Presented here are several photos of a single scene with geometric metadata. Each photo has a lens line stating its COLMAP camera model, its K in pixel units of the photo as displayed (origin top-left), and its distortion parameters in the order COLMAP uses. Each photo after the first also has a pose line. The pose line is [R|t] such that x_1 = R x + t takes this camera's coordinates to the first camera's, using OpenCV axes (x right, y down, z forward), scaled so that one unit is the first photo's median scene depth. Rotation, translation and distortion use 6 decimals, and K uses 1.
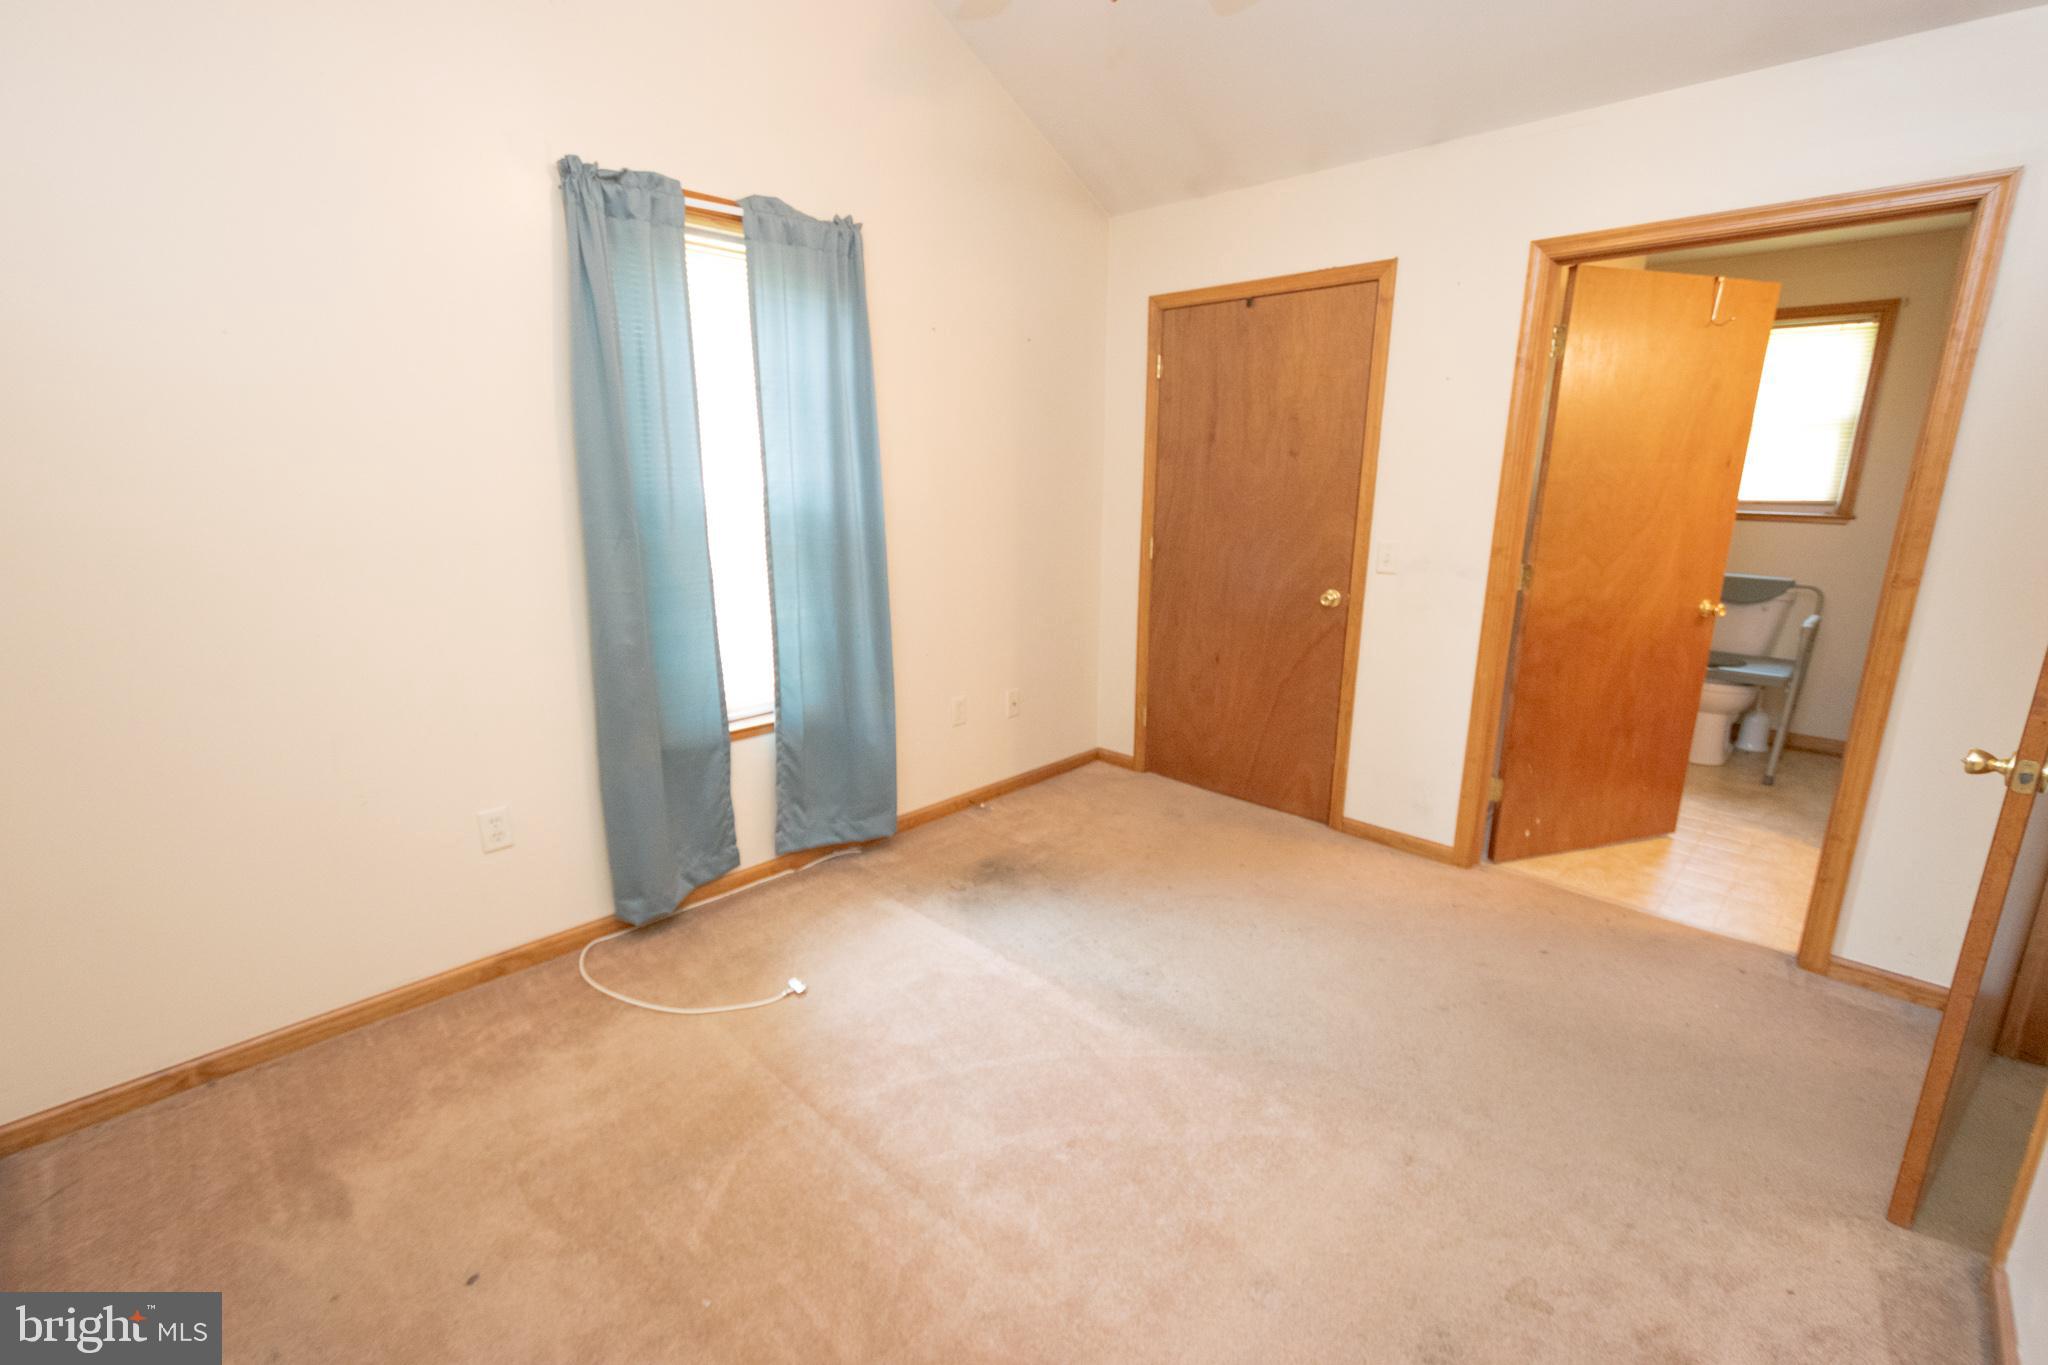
lens RADIAL K [[890.7, 0, 1030.4], [0, 890.7, 682.2], [0, 0, 1]] dist [0.001936, -0.000219]
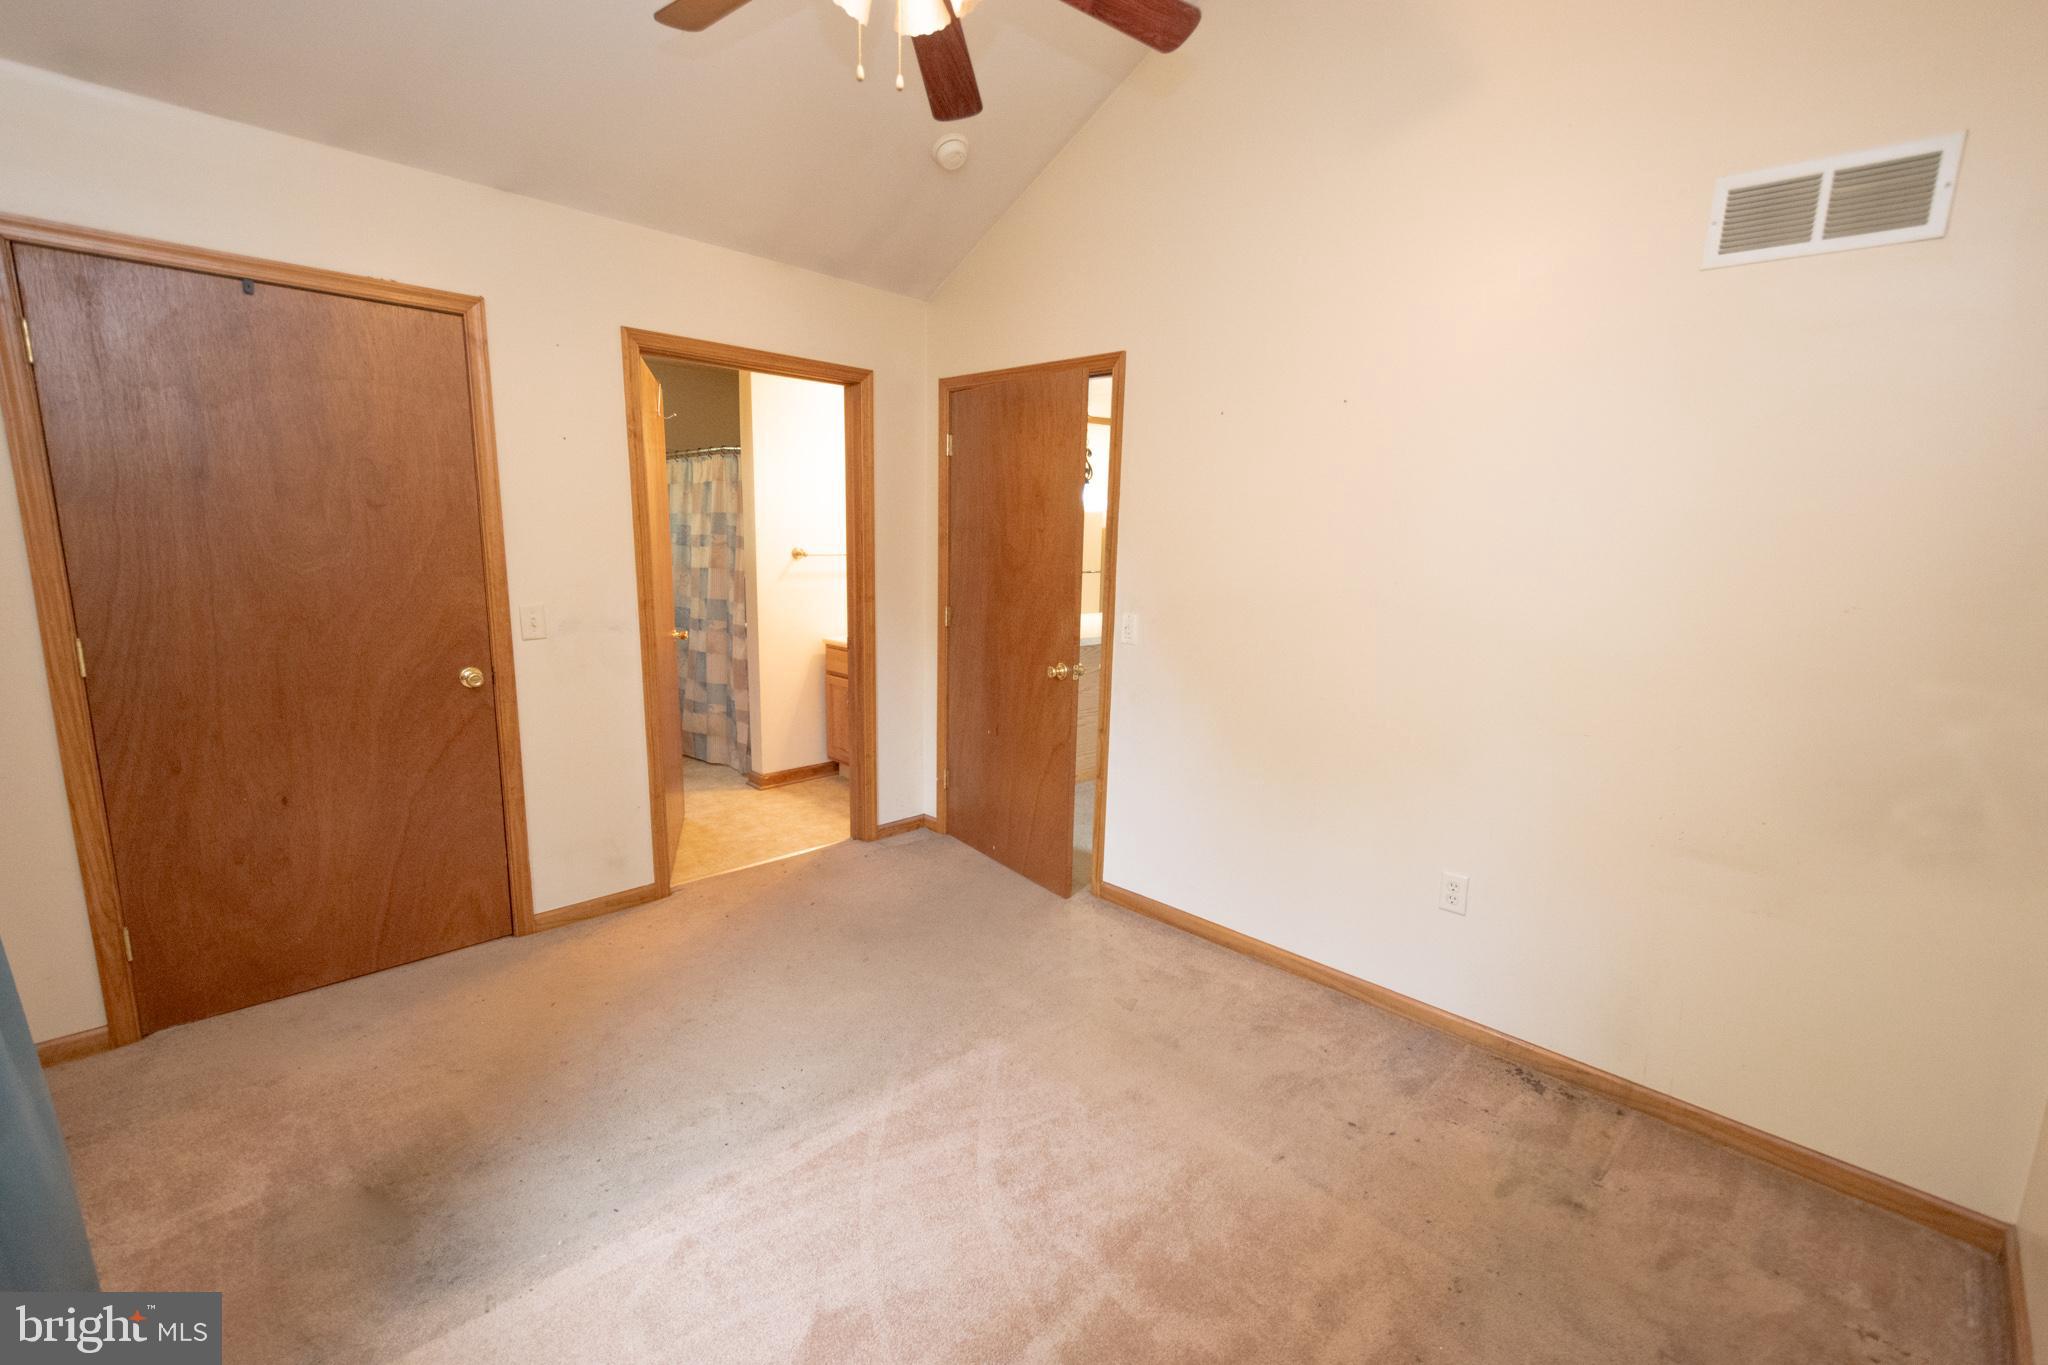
lens RADIAL K [[881.2, 0, 1024.4], [0, 881.2, 686.3], [0, 0, 1]] dist [0.003523, -0.000219]
pose [[0.023373, -0.175131, 0.984268, -0.499147], [0.220003, 0.961302, 0.165821, -0.115005], [-0.975219, 0.212666, 0.060998, 0.461792]]
